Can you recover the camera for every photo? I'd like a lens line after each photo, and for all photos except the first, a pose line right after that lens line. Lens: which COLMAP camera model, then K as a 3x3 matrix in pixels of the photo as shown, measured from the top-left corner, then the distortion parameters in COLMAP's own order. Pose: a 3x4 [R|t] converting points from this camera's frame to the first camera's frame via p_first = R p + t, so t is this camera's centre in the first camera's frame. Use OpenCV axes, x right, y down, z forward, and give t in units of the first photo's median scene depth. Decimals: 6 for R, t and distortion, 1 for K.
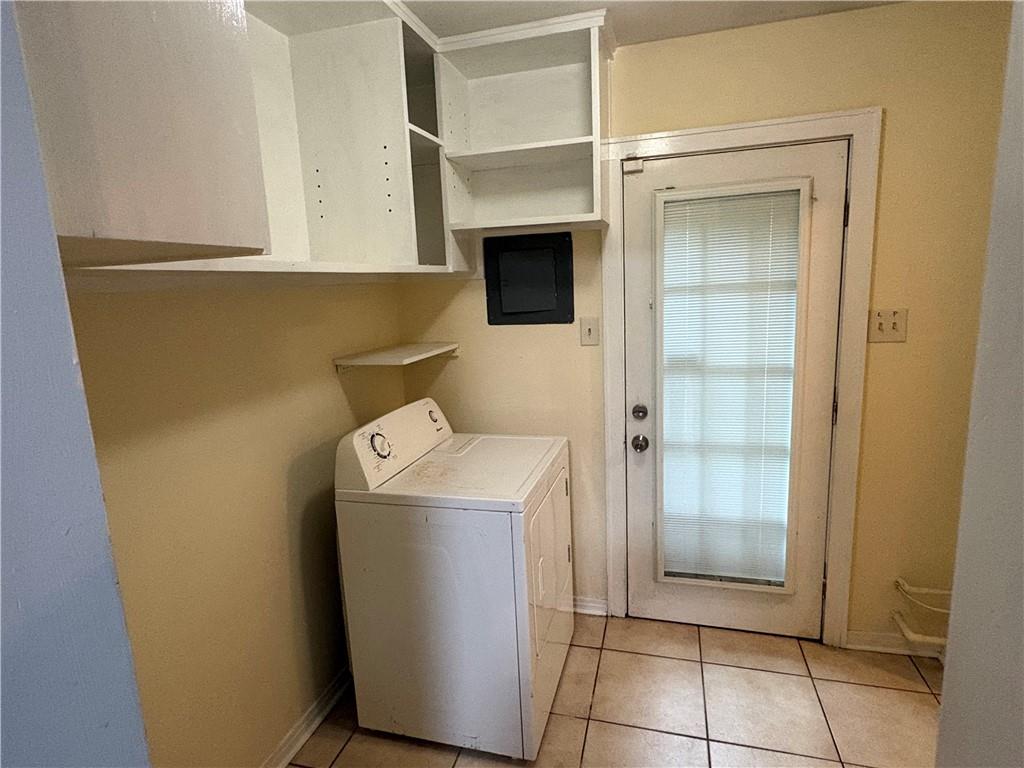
lens RADIAL K [[566.5, 0, 512.0], [0, 566.5, 384.0], [0, 0, 1]] dist [-0.001136, -0.000641]
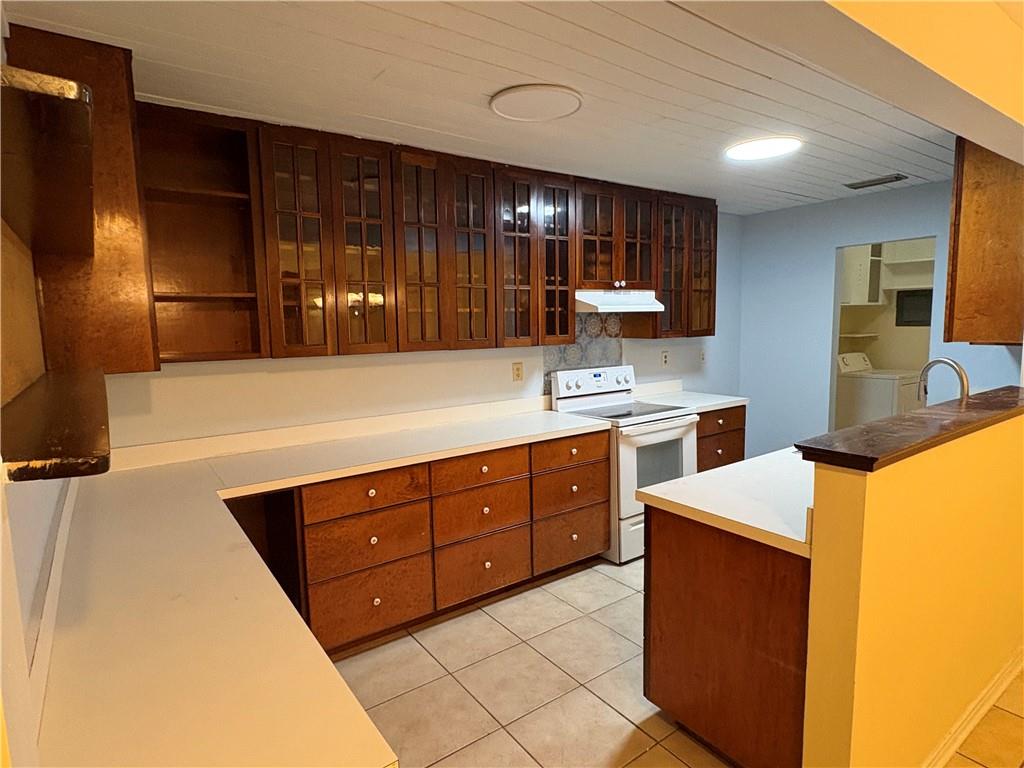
lens RADIAL K [[566.5, 0, 512.0], [0, 566.5, 384.0], [0, 0, 1]] dist [-0.001136, -0.000641]
pose [[0.785937, 0.104533, -0.609407, 0.190304], [-0.120356, 0.992617, 0.015046, 0.336909], [0.606480, 0.061520, 0.792715, -2.117869]]
